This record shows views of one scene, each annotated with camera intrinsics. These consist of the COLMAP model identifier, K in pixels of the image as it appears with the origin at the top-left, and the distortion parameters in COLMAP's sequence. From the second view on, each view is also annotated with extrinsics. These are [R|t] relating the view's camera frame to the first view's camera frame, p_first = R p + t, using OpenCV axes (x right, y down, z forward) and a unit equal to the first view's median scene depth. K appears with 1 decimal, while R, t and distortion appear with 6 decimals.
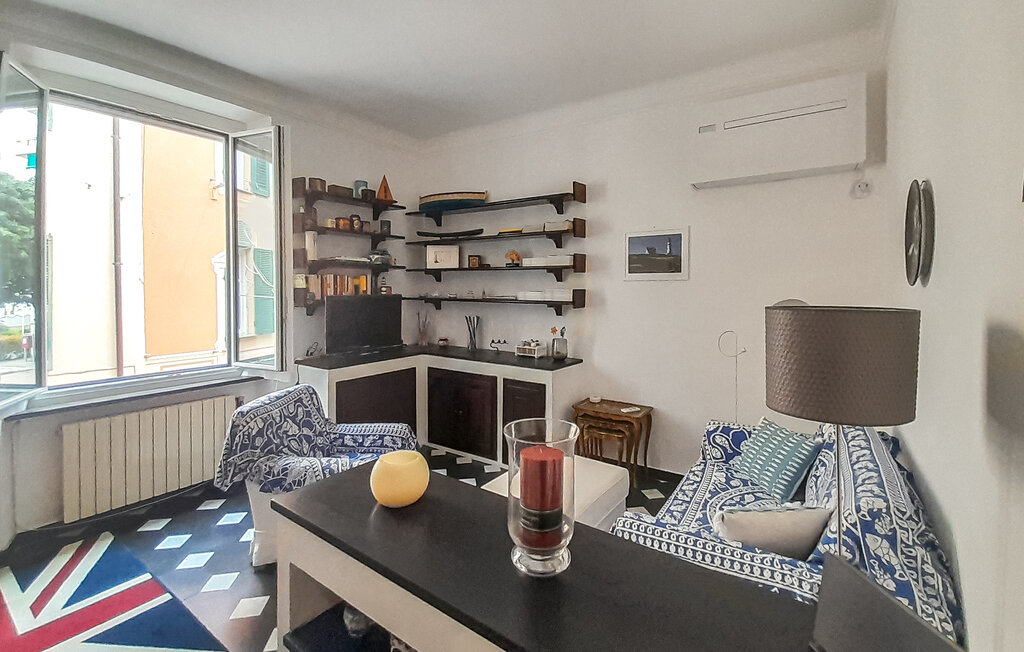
lens RADIAL K [[436.2, 0, 516.6], [0, 436.2, 307.2], [0, 0, 1]] dist [0.019711, -0.000182]
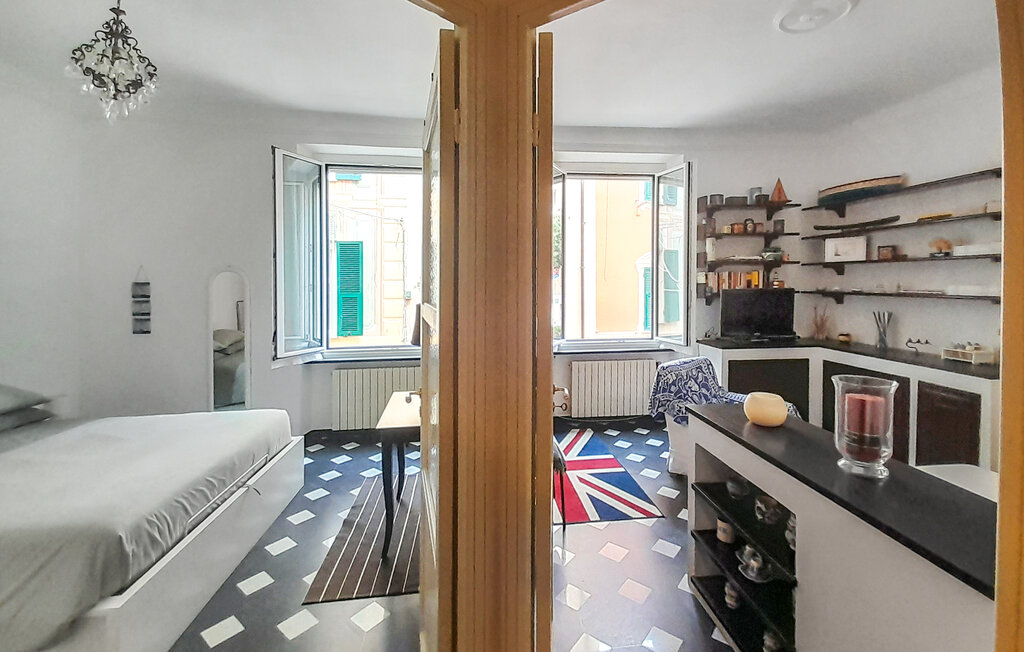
lens RADIAL K [[451.0, 0, 515.3], [0, 451.0, 293.1], [0, 0, 1]] dist [0.018776, -0.000229]
pose [[0.664752, 0.009693, -0.747002, 0.117467], [-0.021663, 0.999745, -0.006304, 0.004696], [0.746750, 0.020373, 0.664792, -0.251615]]
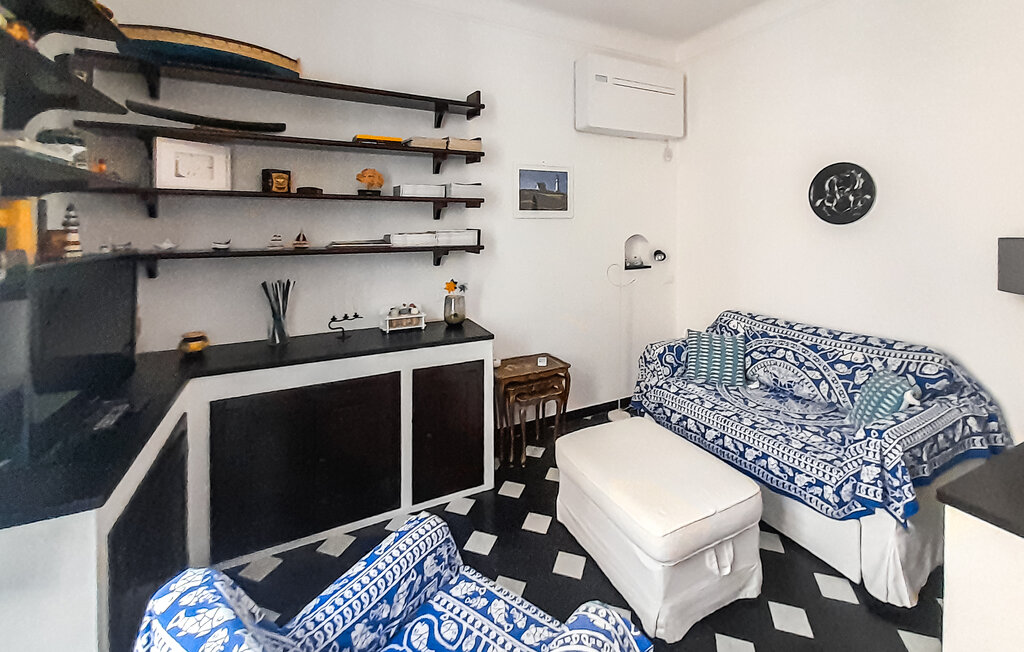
lens RADIAL K [[451.0, 0, 514.3], [0, 451.0, 233.5], [0, 0, 1]] dist [0.019521, -0.000086]
pose [[0.476101, -0.028550, 0.878927, -0.516860], [0.043542, 0.999012, 0.008865, -0.035389], [-0.878312, 0.034050, 0.476873, 0.529984]]
